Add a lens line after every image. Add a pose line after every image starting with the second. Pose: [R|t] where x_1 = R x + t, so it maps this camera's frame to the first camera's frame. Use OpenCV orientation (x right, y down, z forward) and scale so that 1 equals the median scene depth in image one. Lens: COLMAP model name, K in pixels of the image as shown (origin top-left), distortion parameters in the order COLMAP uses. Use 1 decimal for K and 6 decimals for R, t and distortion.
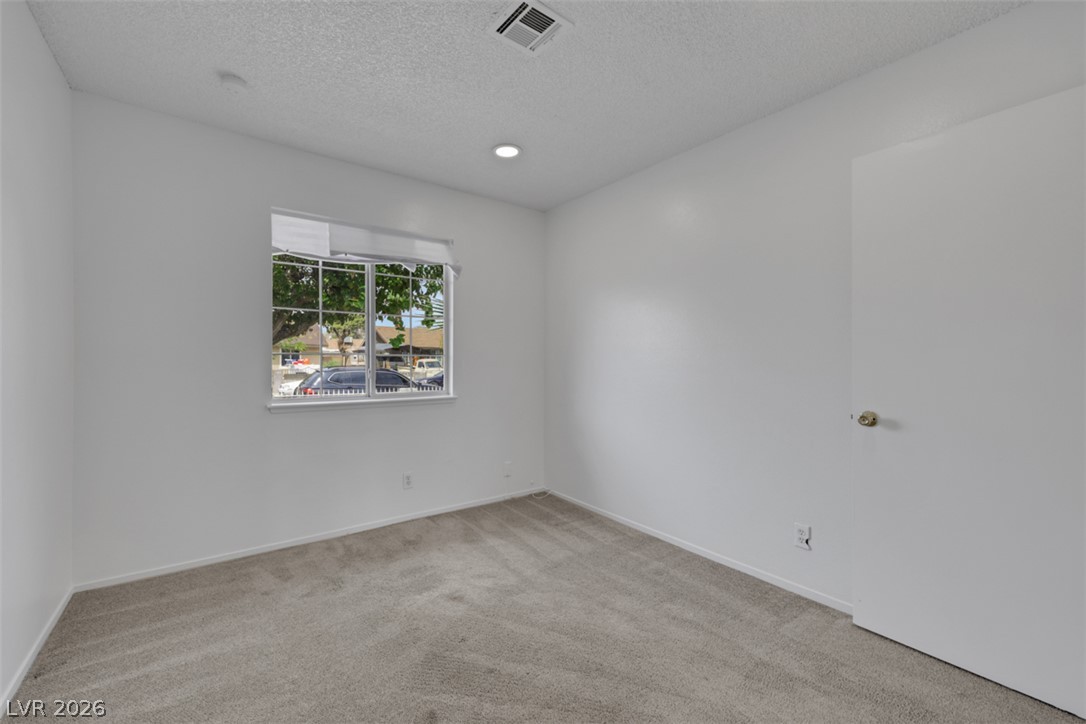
lens RADIAL K [[456.8, 0, 534.1], [0, 456.8, 362.2], [0, 0, 1]] dist [0.003284, -0.000716]
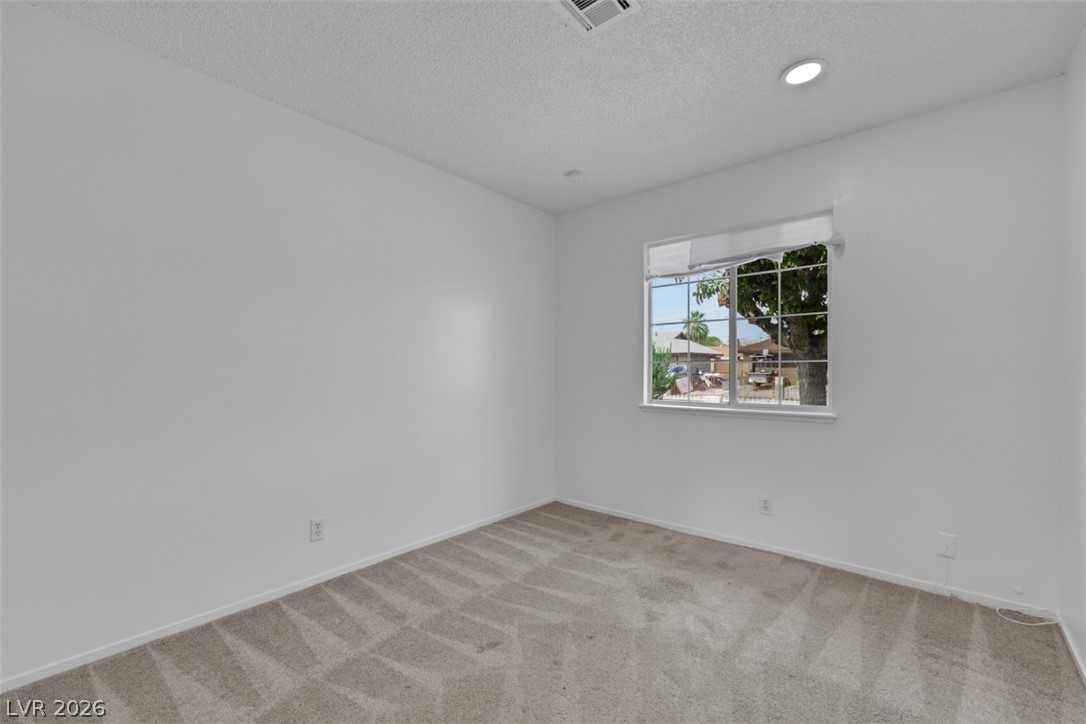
lens RADIAL K [[456.8, 0, 533.5], [0, 456.8, 371.4], [0, 0, 1]] dist [0.003284, -0.000716]
pose [[0.210476, 0.001660, -0.977598, 0.568098], [-0.001411, 0.999998, 0.001395, 0.003652], [0.977598, 0.001085, 0.210478, 0.450204]]
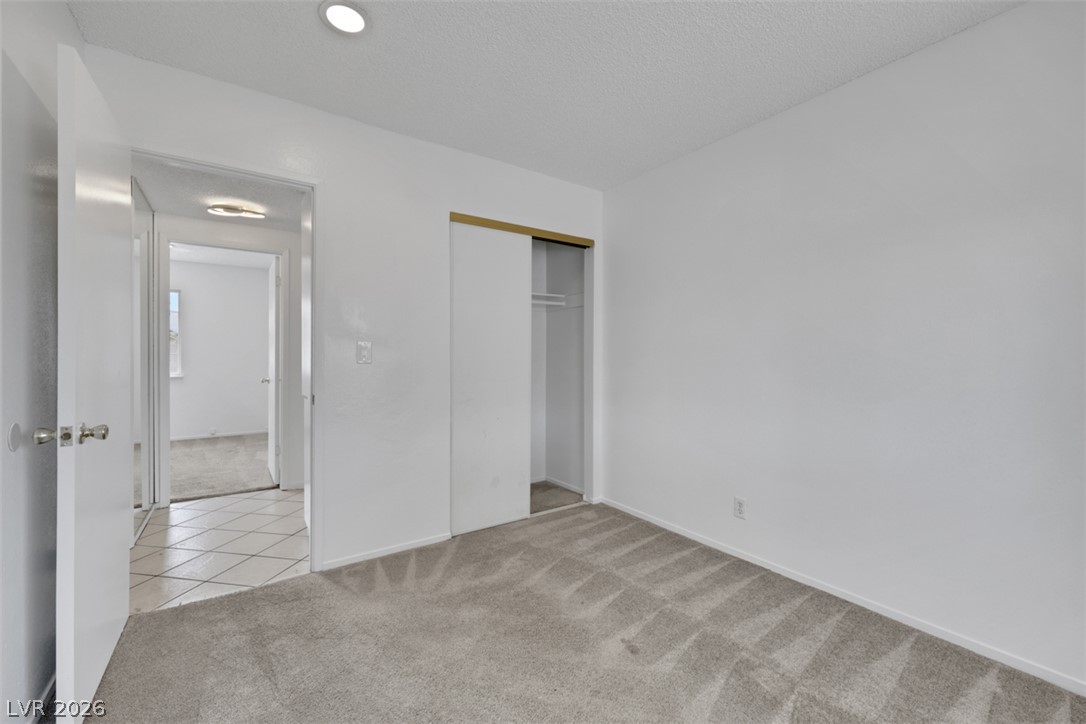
lens RADIAL K [[456.8, 0, 548.9], [0, 456.8, 358.7], [0, 0, 1]] dist [0.003284, -0.000716]
pose [[-0.998973, -0.002109, 0.045249, -0.030228], [-0.001986, 0.999994, 0.002766, -0.002036], [-0.045255, 0.002673, -0.998972, 1.202771]]
